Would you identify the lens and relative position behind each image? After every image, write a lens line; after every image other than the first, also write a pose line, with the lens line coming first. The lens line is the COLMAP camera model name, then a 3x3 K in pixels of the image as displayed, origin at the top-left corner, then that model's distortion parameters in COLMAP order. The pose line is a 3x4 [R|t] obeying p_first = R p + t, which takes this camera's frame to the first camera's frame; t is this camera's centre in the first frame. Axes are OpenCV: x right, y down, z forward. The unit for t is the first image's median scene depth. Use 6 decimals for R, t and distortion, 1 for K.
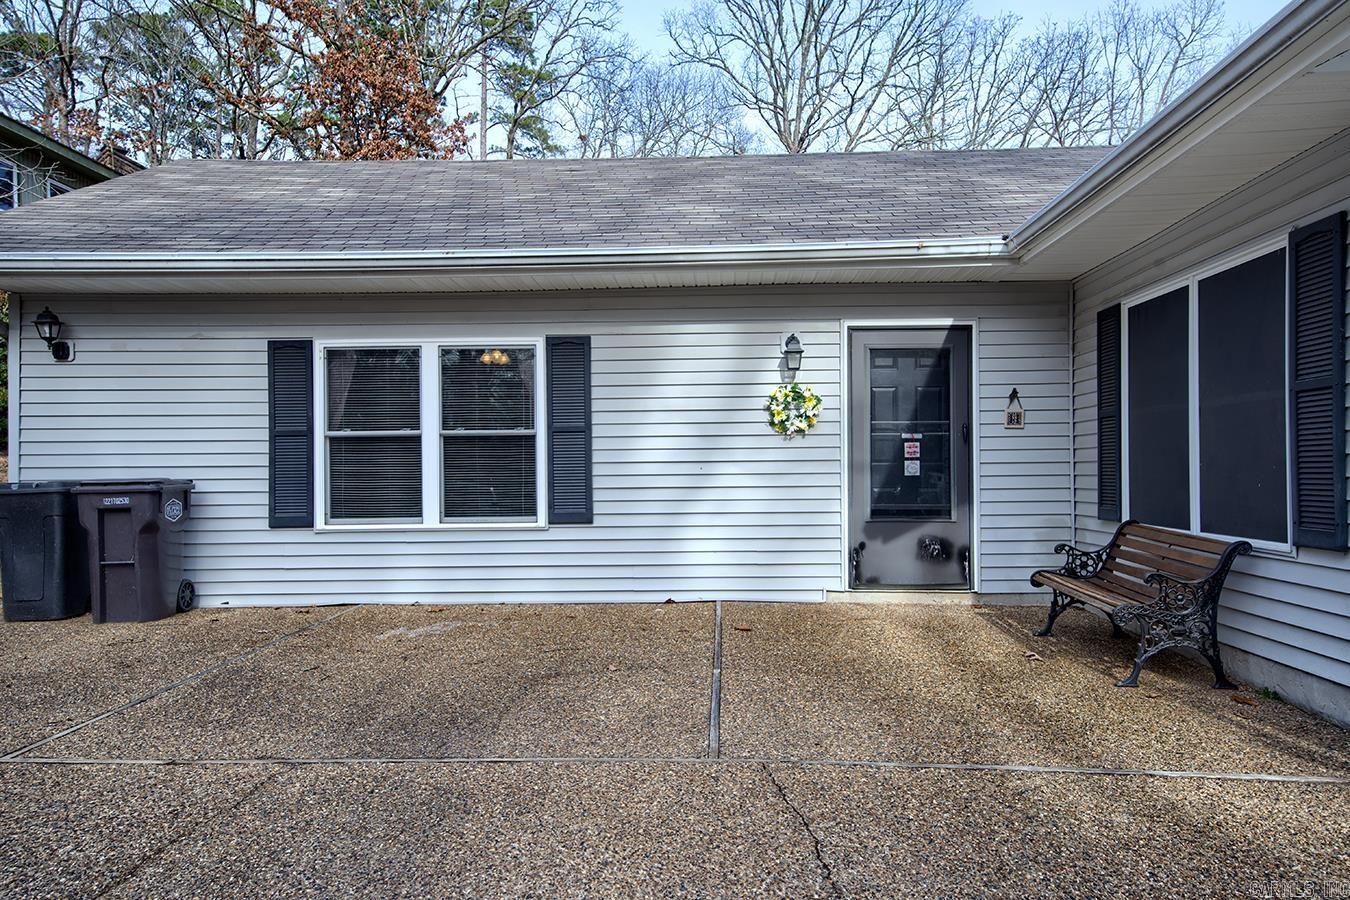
lens RADIAL K [[965.0, 0, 680.7], [0, 965.0, 451.5], [0, 0, 1]] dist [0.056121, 0.002094]
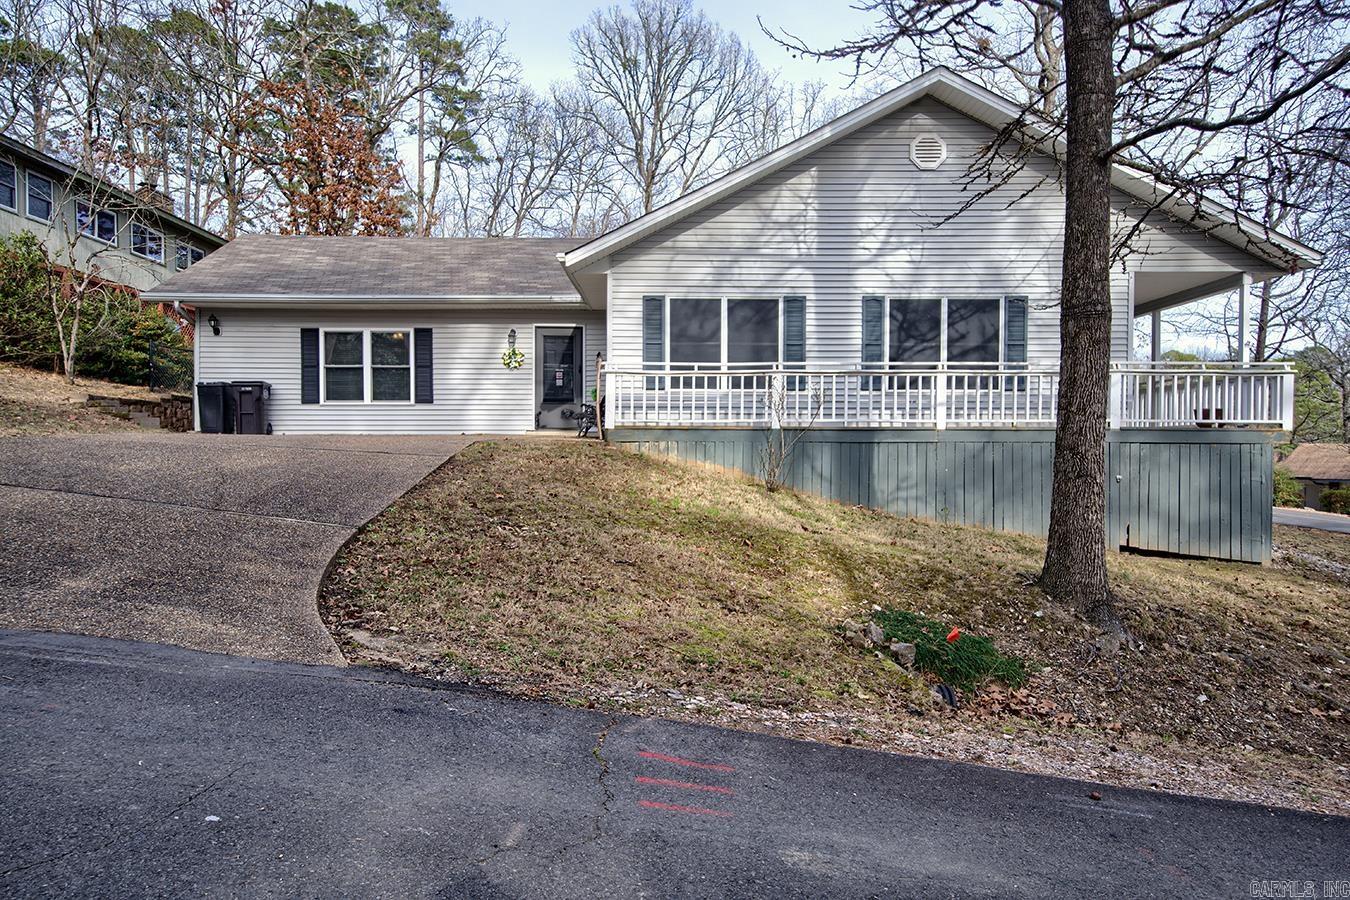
lens RADIAL K [[965.0, 0, 668.2], [0, 965.0, 448.2], [0, 0, 1]] dist [0.056121, 0.002094]
pose [[0.999151, 0.009146, 0.040164, 0.416986], [-0.009765, 0.999836, 0.015239, 0.146029], [-0.040018, -0.015619, 0.999077, -1.527220]]
